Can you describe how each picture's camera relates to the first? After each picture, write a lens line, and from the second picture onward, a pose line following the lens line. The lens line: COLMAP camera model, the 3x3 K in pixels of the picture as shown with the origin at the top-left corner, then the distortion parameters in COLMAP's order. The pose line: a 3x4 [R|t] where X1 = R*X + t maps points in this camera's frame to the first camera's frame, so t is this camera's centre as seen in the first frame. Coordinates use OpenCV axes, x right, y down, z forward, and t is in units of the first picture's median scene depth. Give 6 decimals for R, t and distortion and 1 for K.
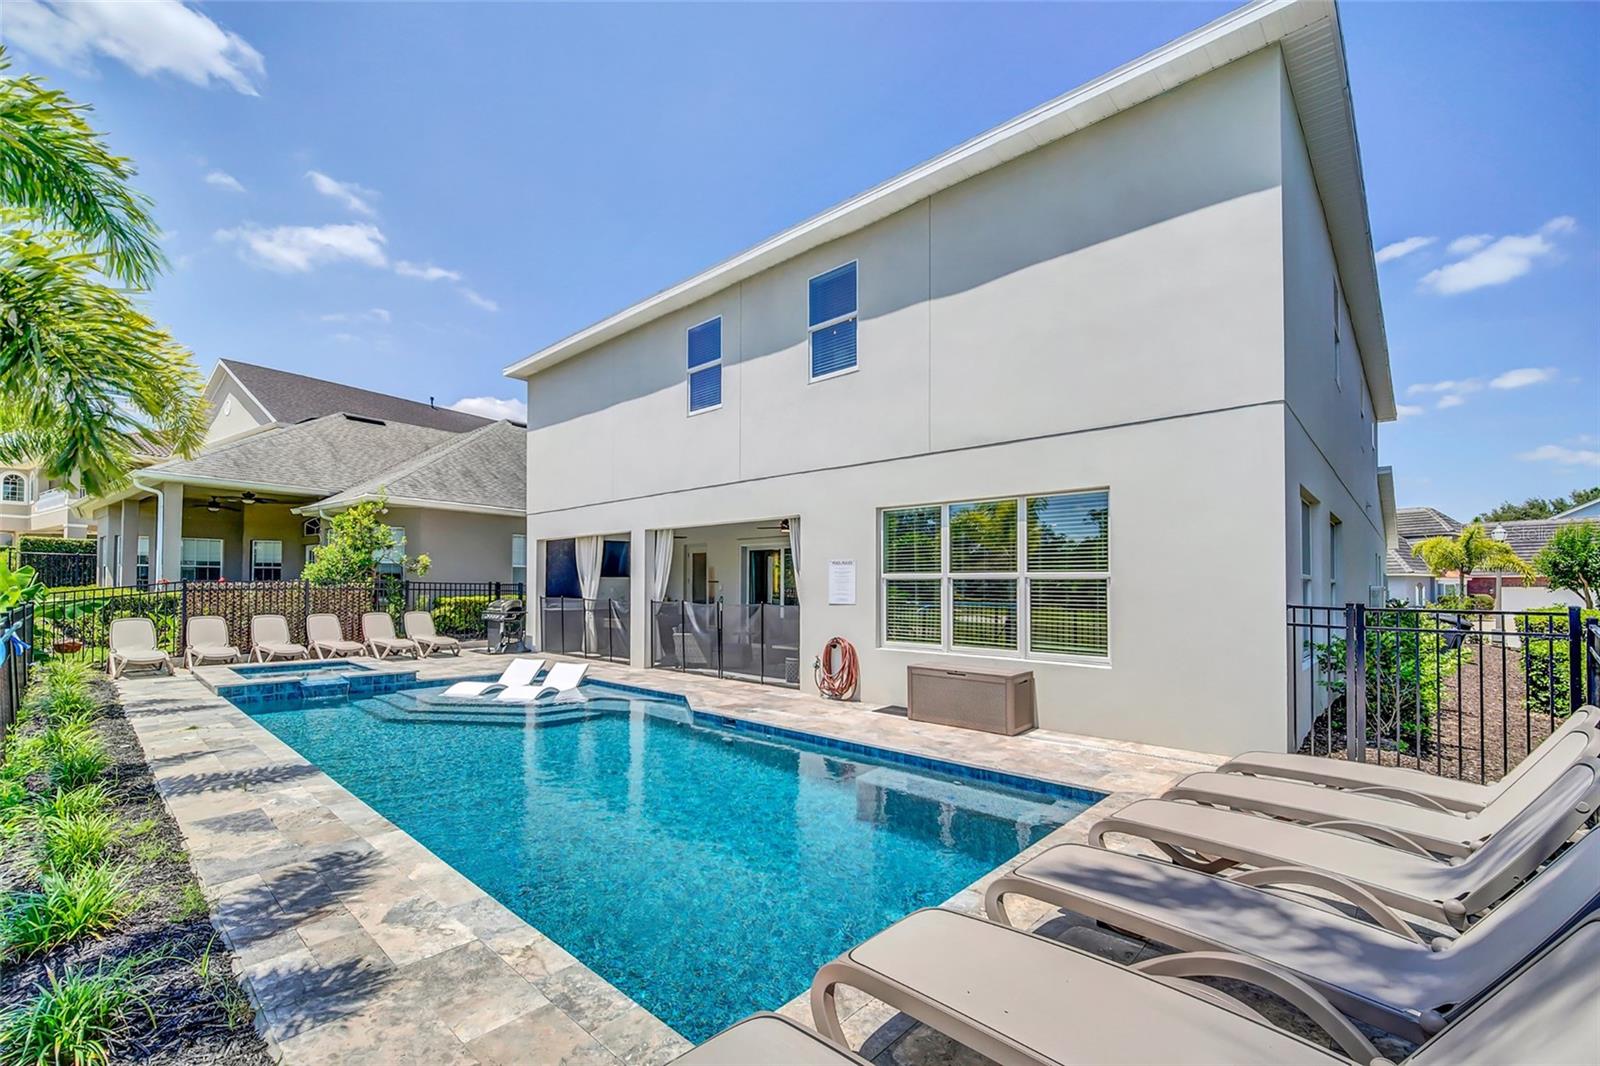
lens RADIAL K [[652.4, 0, 788.4], [0, 652.4, 592.2], [0, 0, 1]] dist [0.002726, 0.000077]
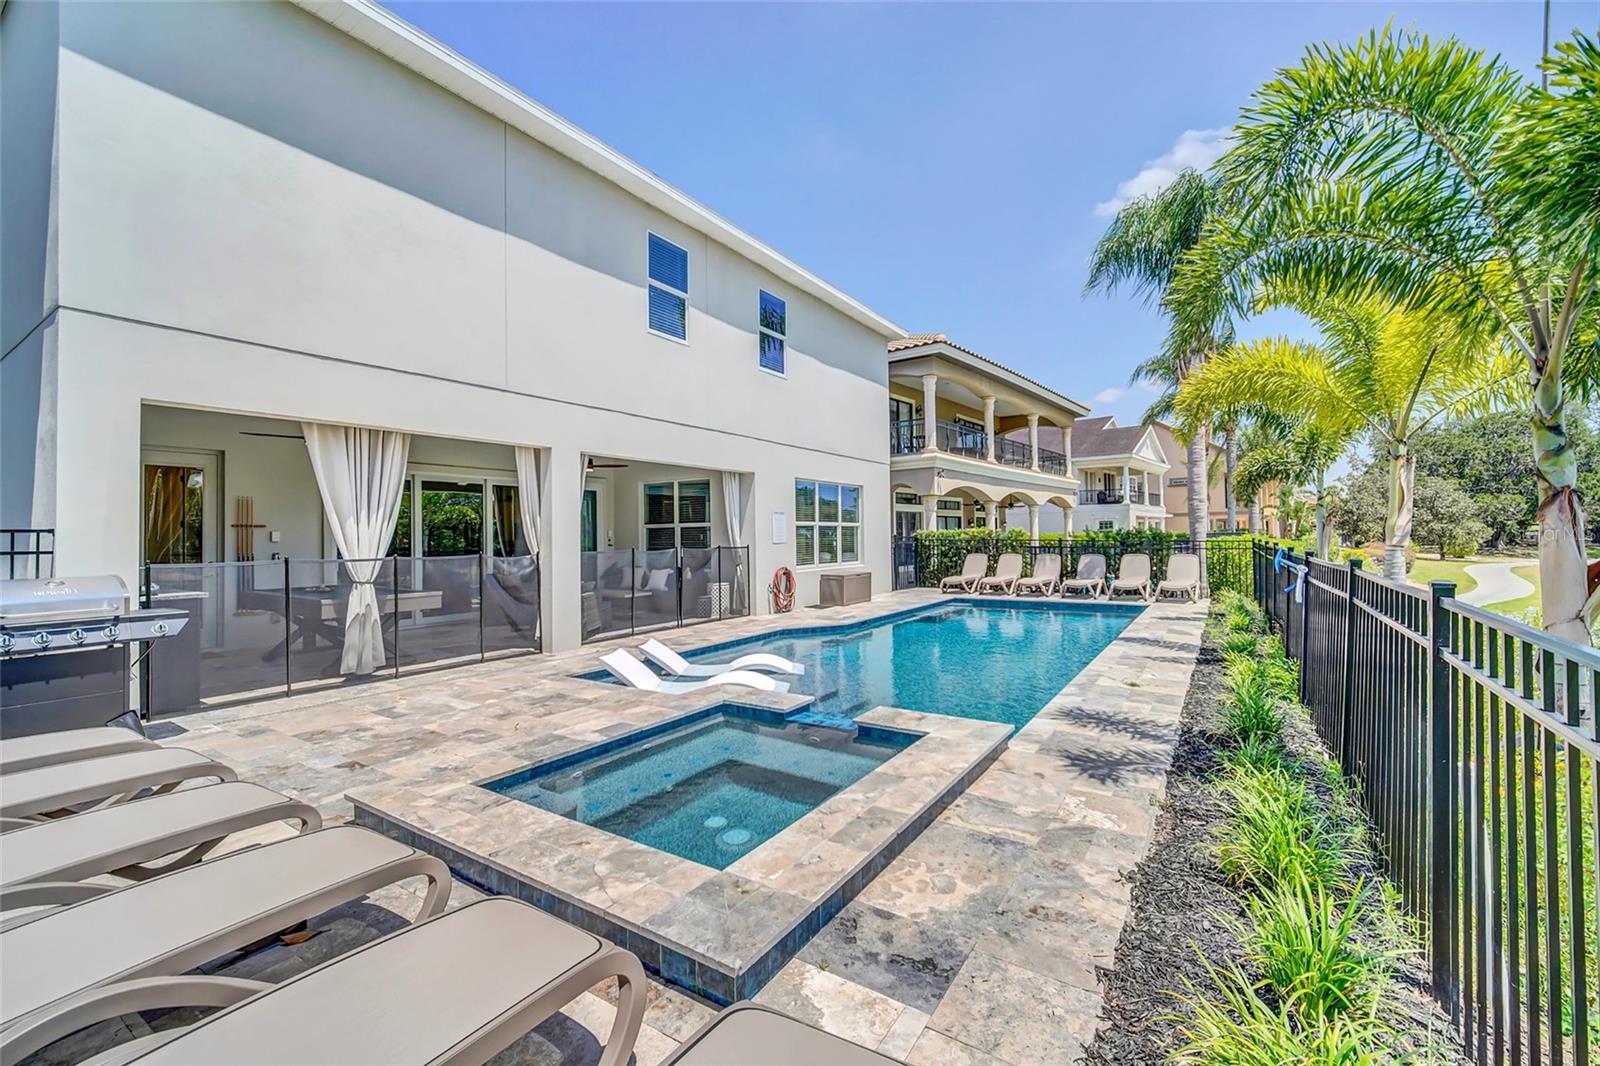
lens RADIAL K [[652.4, 0, 797.5], [0, 652.4, 526.4], [0, 0, 1]] dist [0.002726, 0.000077]
pose [[-0.157821, -0.002839, 0.987464, -1.131130], [0.008538, 0.999955, 0.004240, -0.018946], [-0.987431, 0.009100, -0.157789, 1.036887]]
